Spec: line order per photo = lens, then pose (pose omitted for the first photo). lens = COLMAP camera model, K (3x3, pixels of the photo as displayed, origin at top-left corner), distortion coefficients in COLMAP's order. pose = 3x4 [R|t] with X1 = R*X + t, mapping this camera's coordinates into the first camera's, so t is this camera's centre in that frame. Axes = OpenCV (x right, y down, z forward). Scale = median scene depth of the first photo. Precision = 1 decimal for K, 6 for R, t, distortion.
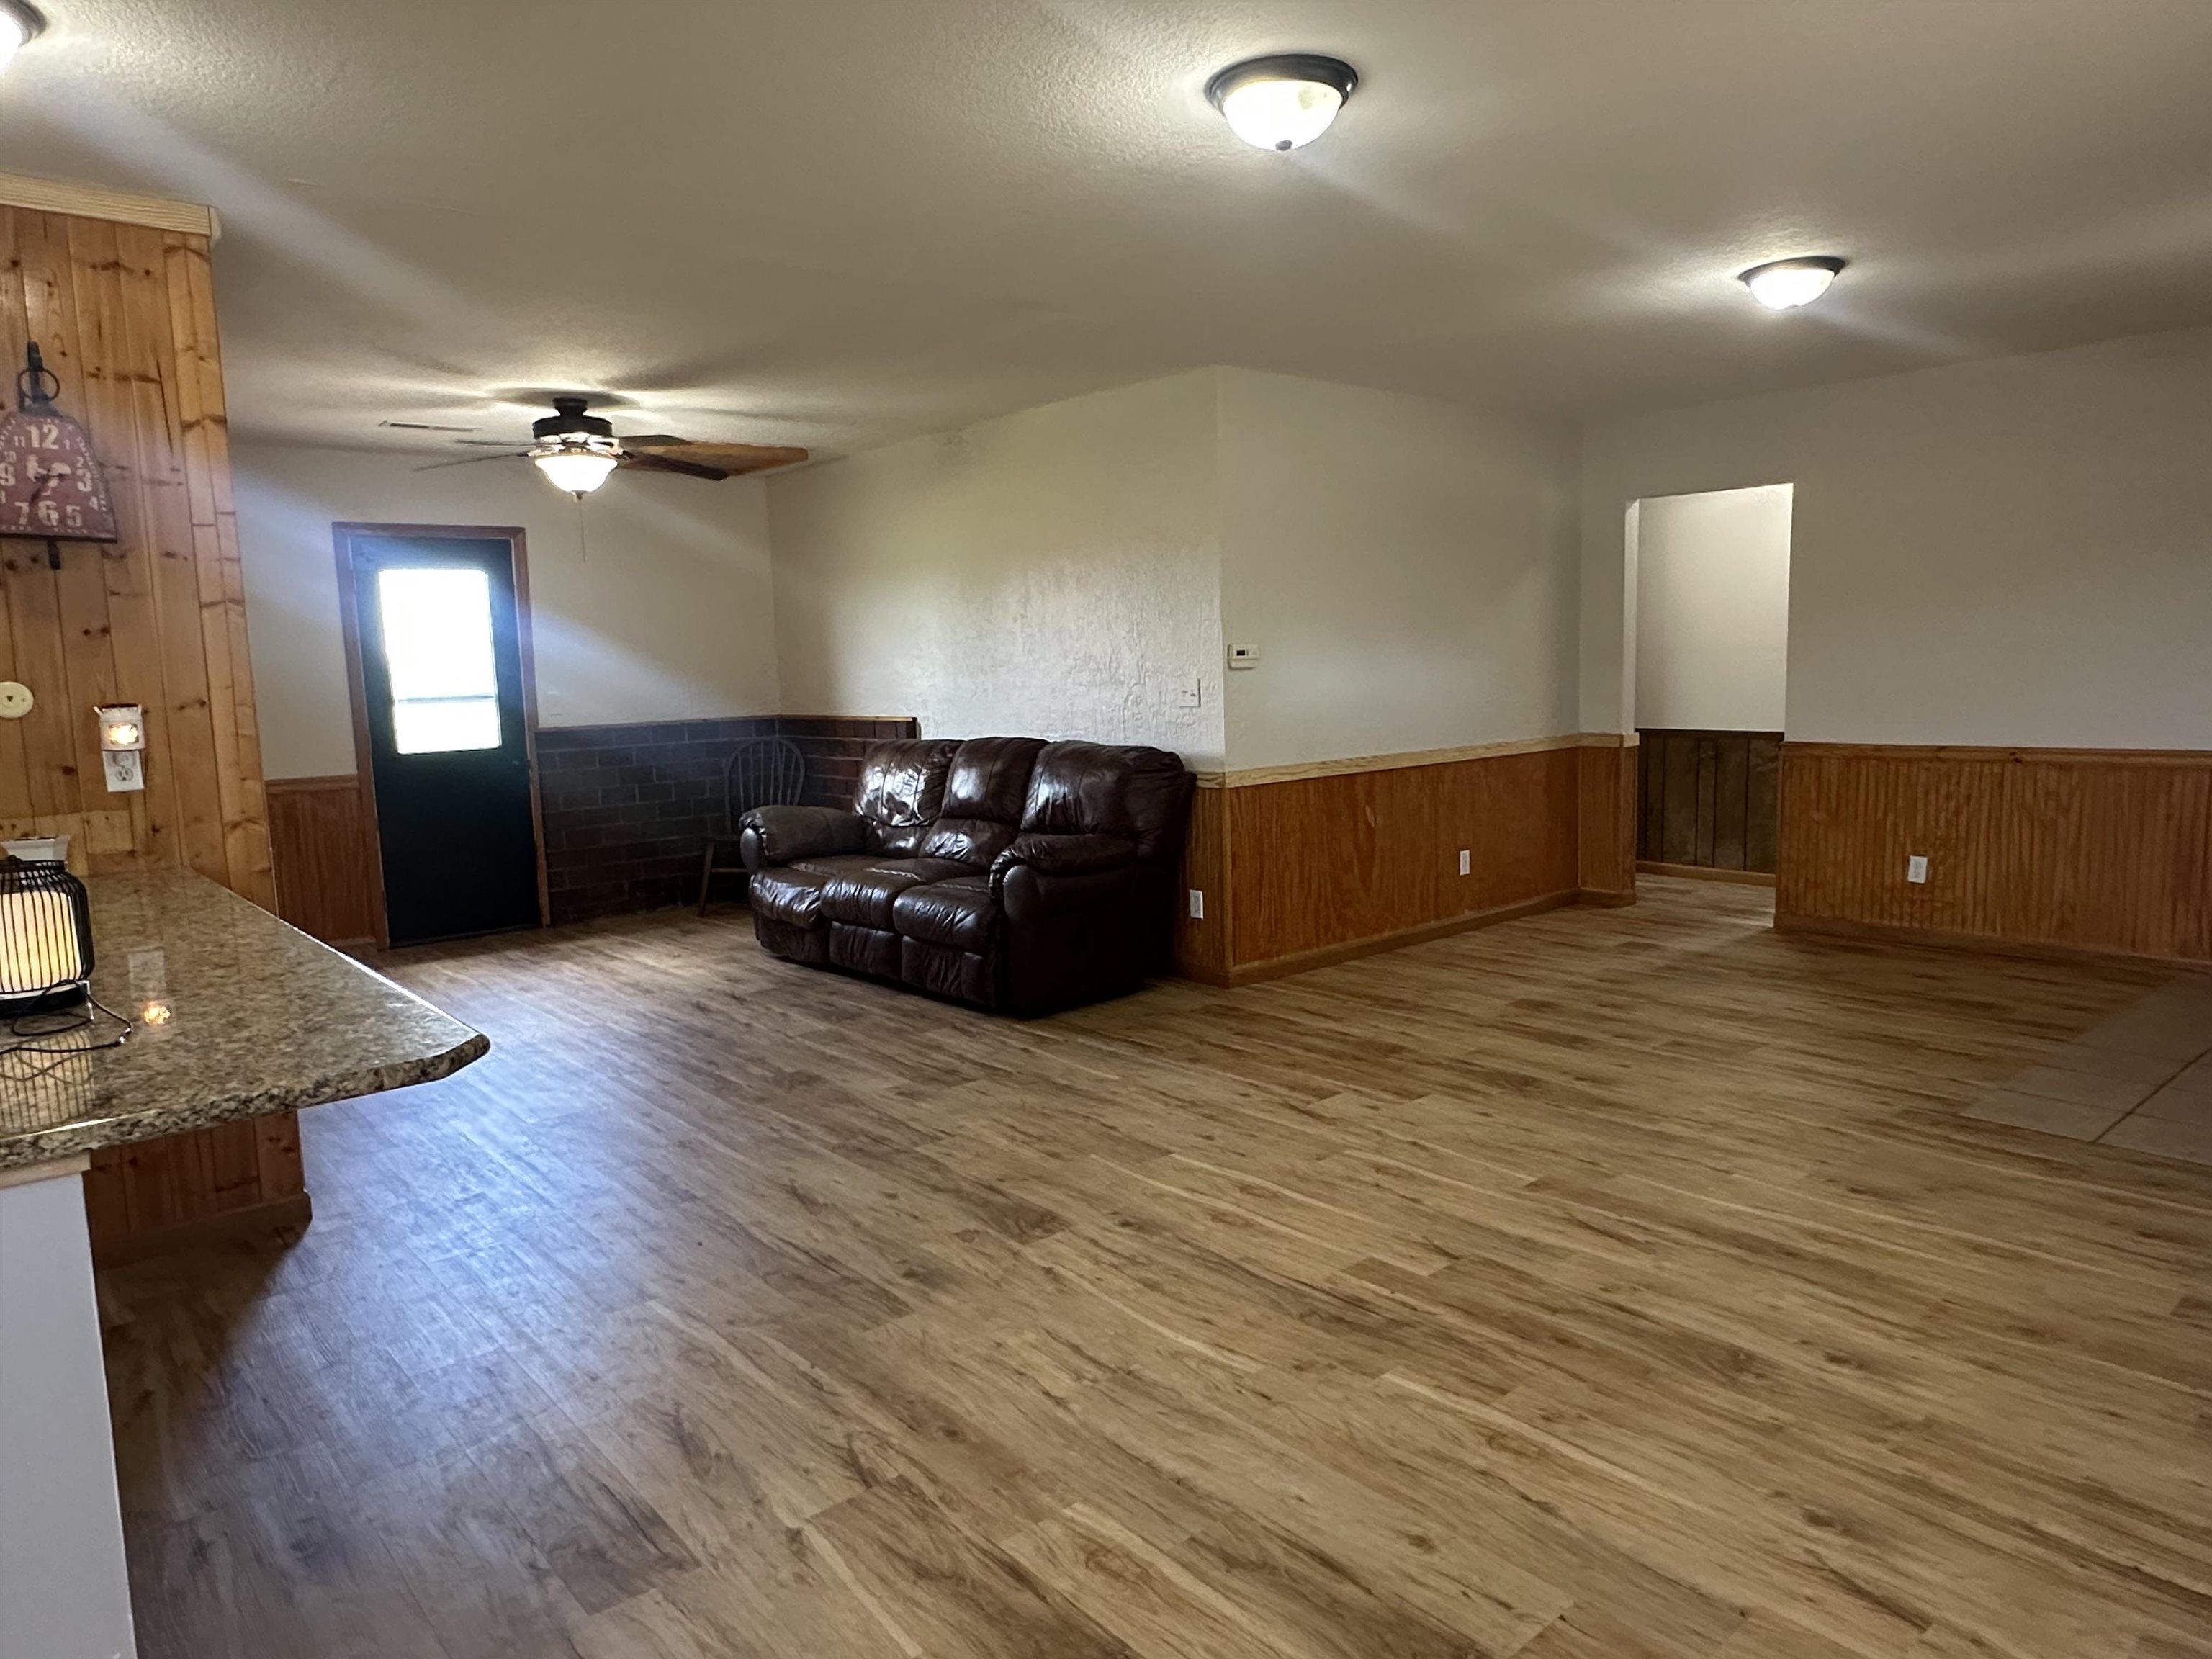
lens RADIAL K [[1407.8, 0, 1104.0], [0, 1407.8, 838.4], [0, 0, 1]] dist [-0.003522, 0.000691]
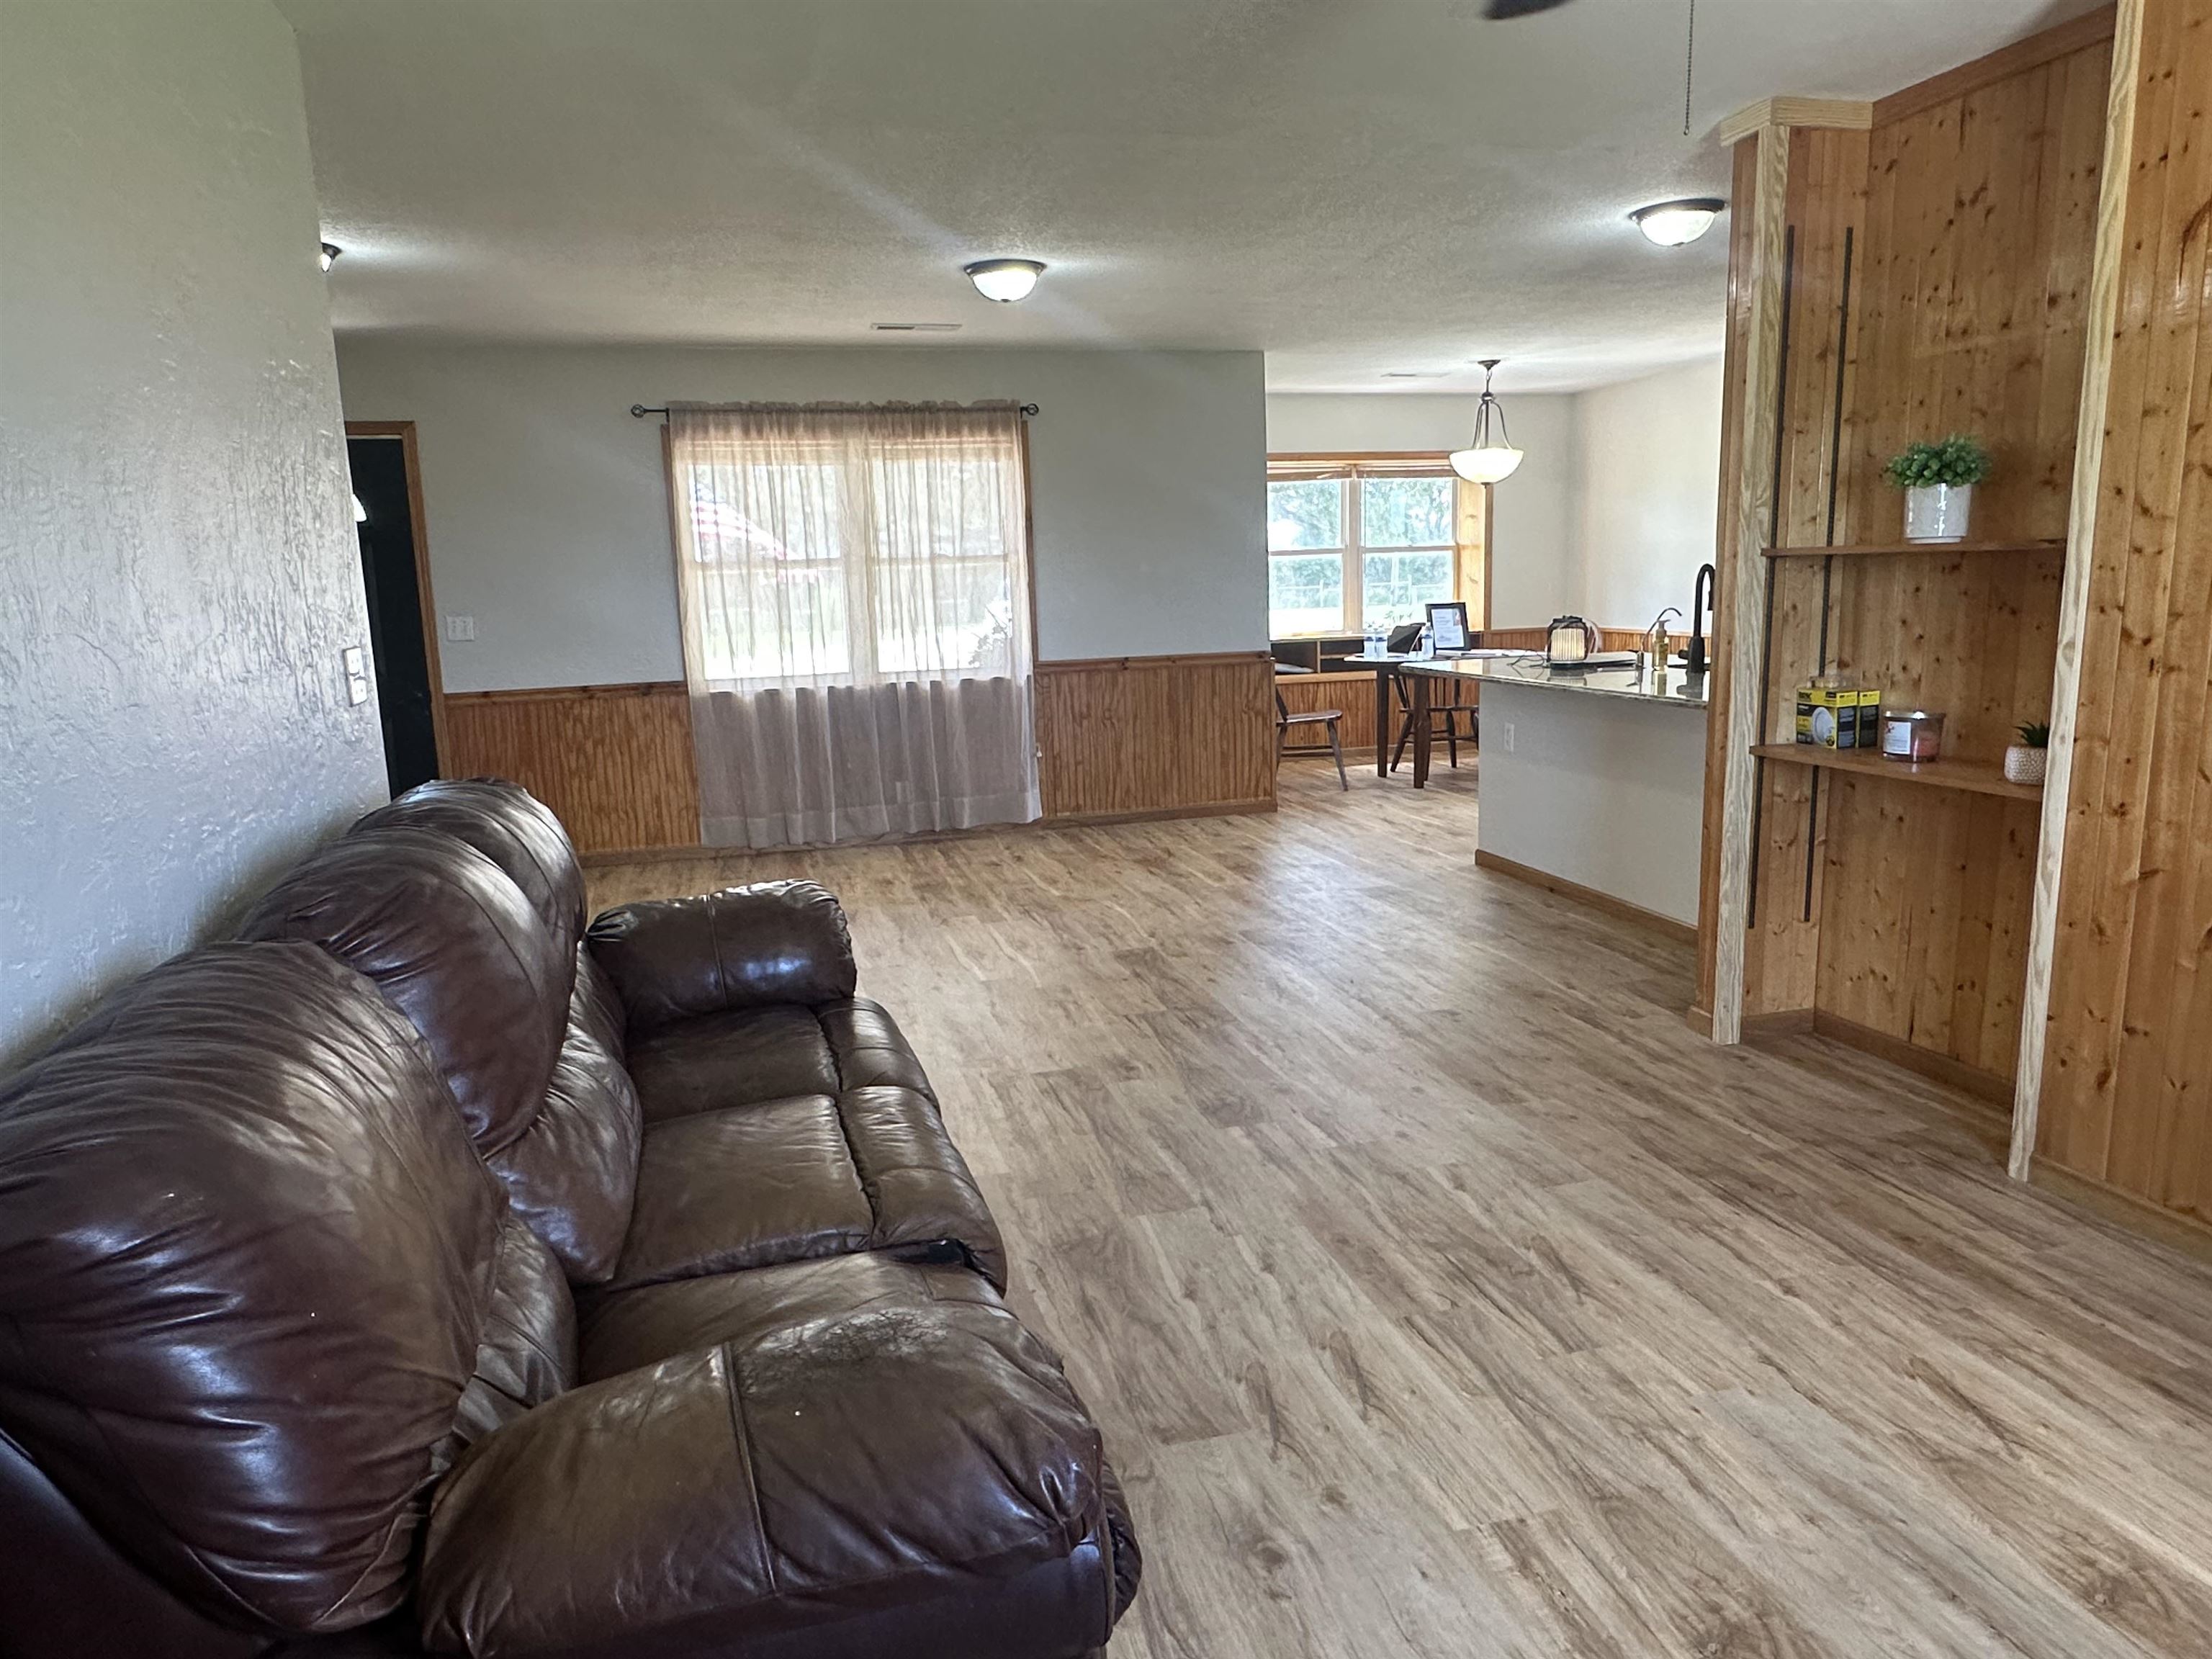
lens RADIAL K [[1407.8, 0, 1101.5], [0, 1407.8, 829.8], [0, 0, 1]] dist [-0.003522, 0.000691]
pose [[-0.898878, -0.021548, 0.437669, -0.653602], [0.113115, 0.953530, 0.279260, -0.265644], [-0.423348, 0.300528, -0.854669, 2.203793]]
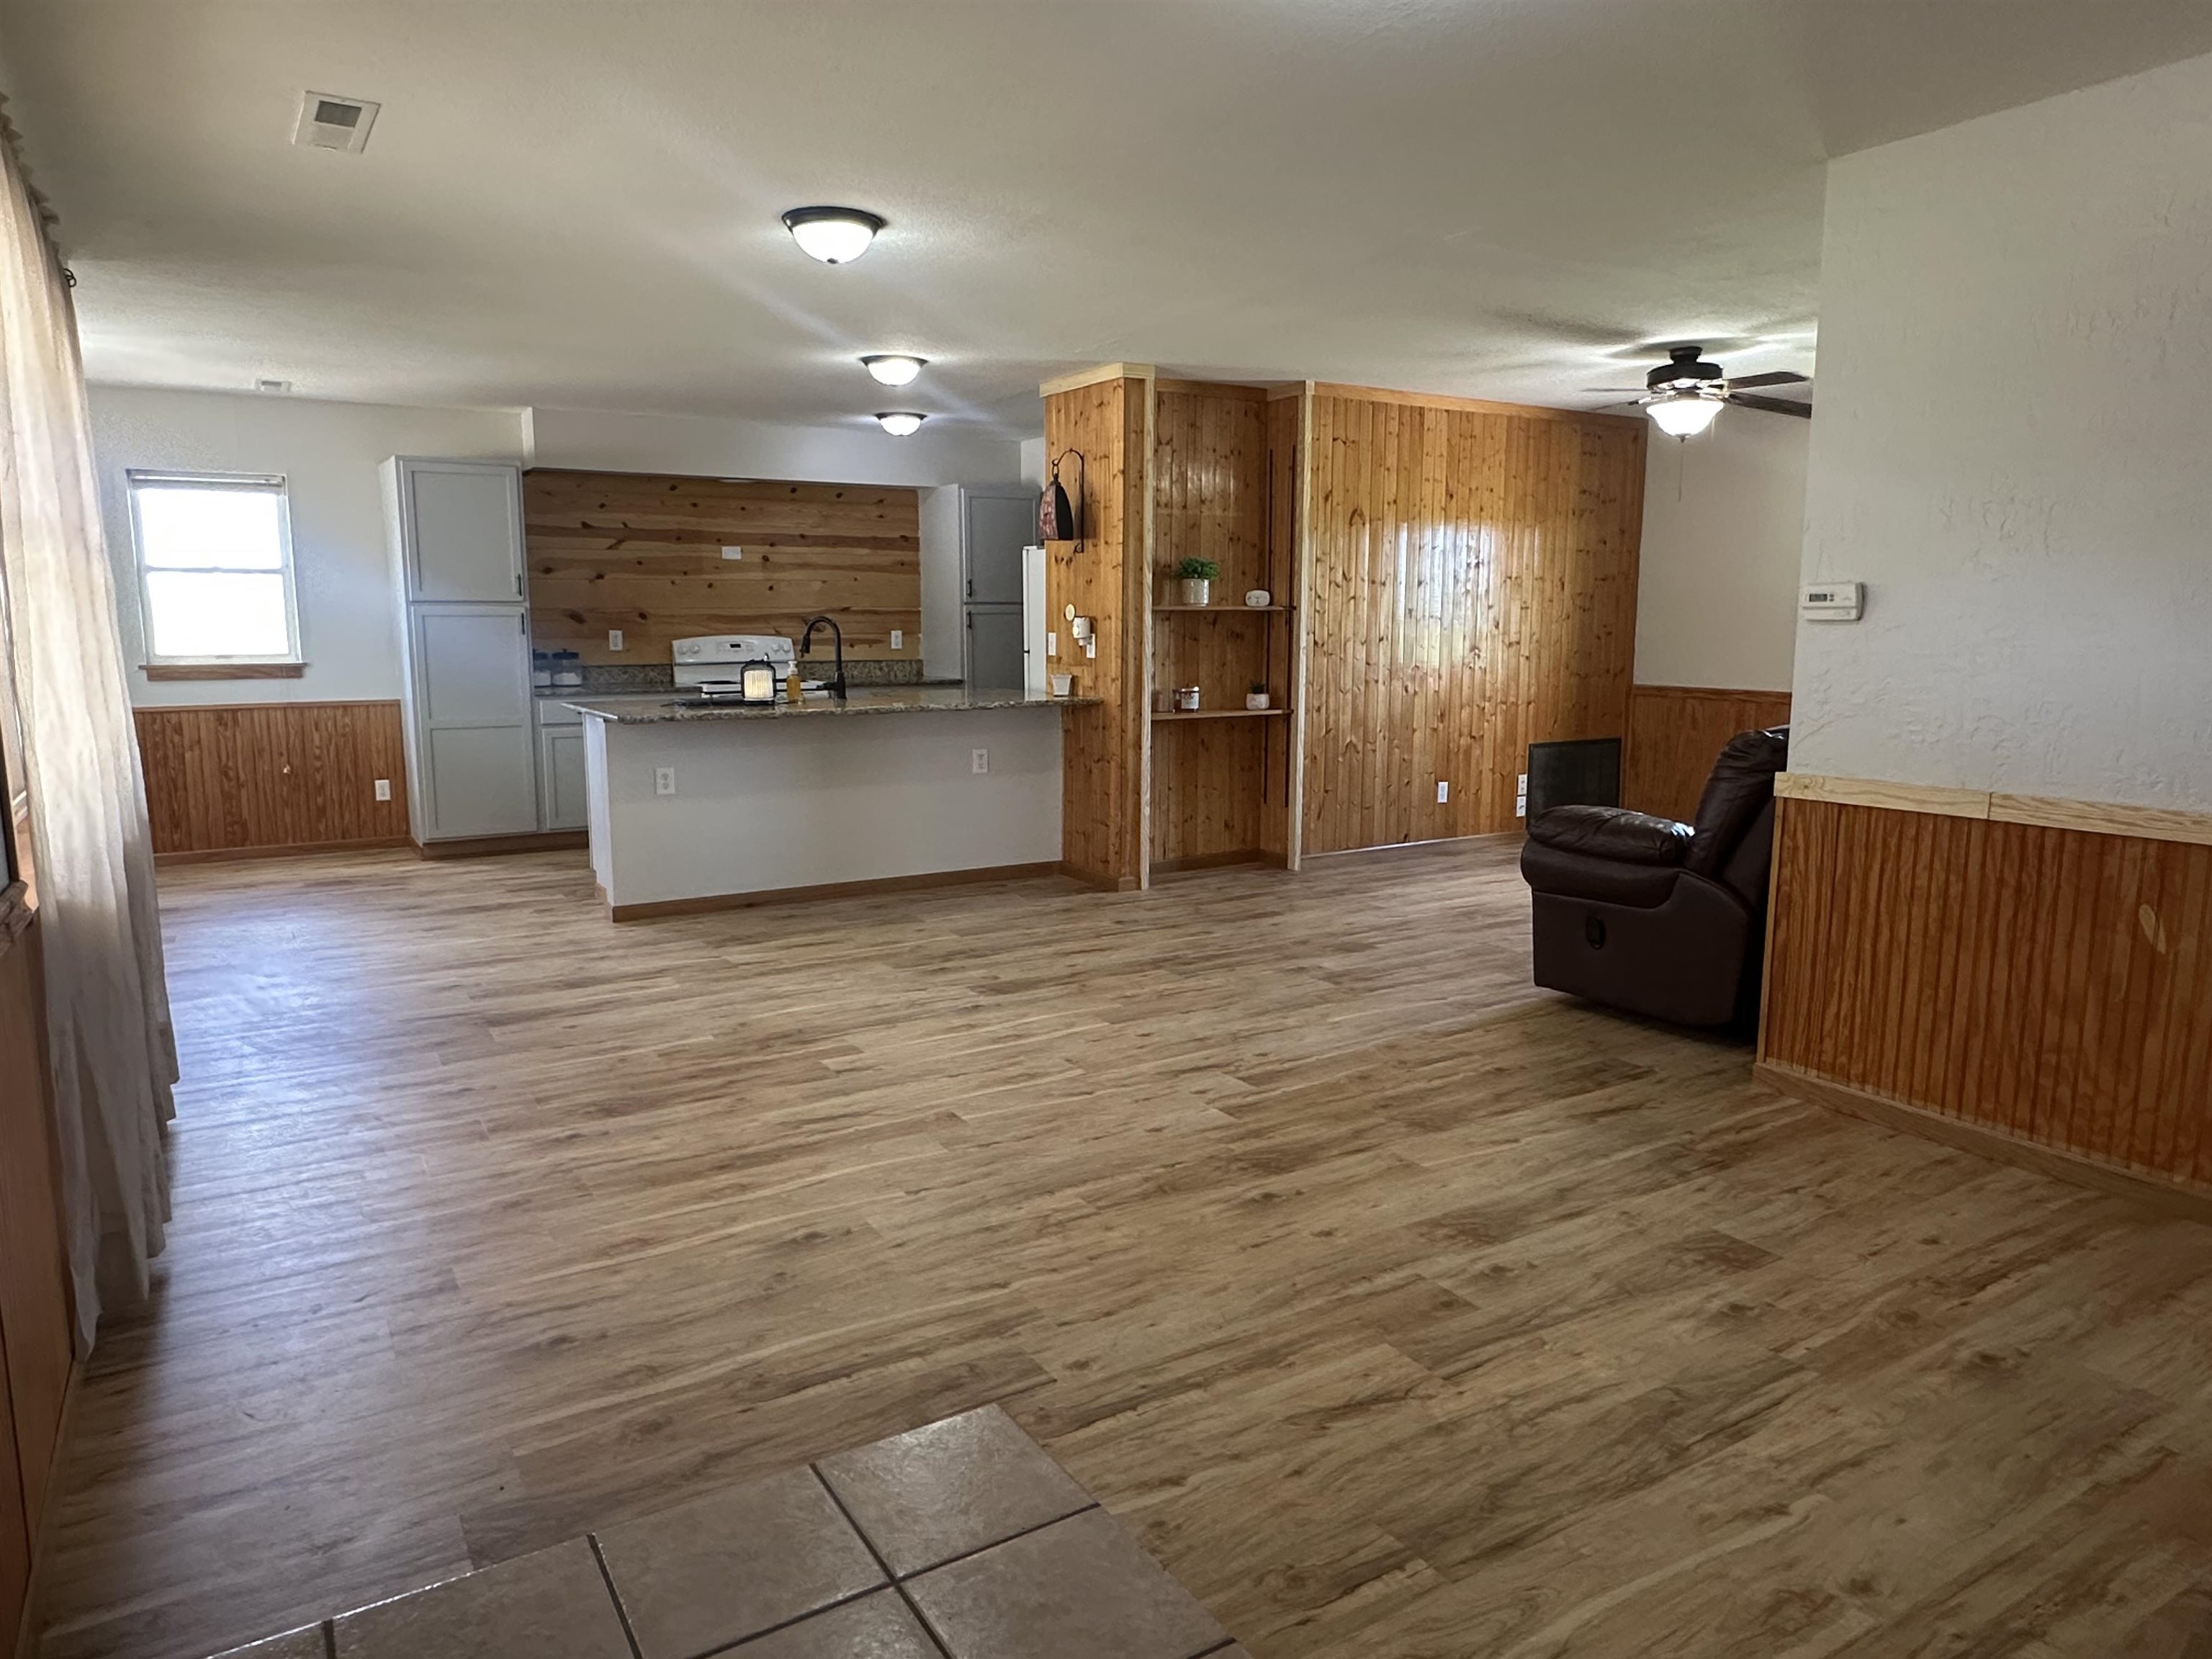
lens RADIAL K [[1407.8, 0, 1101.5], [0, 1407.8, 830.8], [0, 0, 1]] dist [-0.003522, 0.000691]
pose [[-0.156136, 0.177995, -0.971565, 1.310894], [-0.118925, 0.973086, 0.197385, -0.187892], [0.980550, 0.146362, -0.130765, 1.252870]]
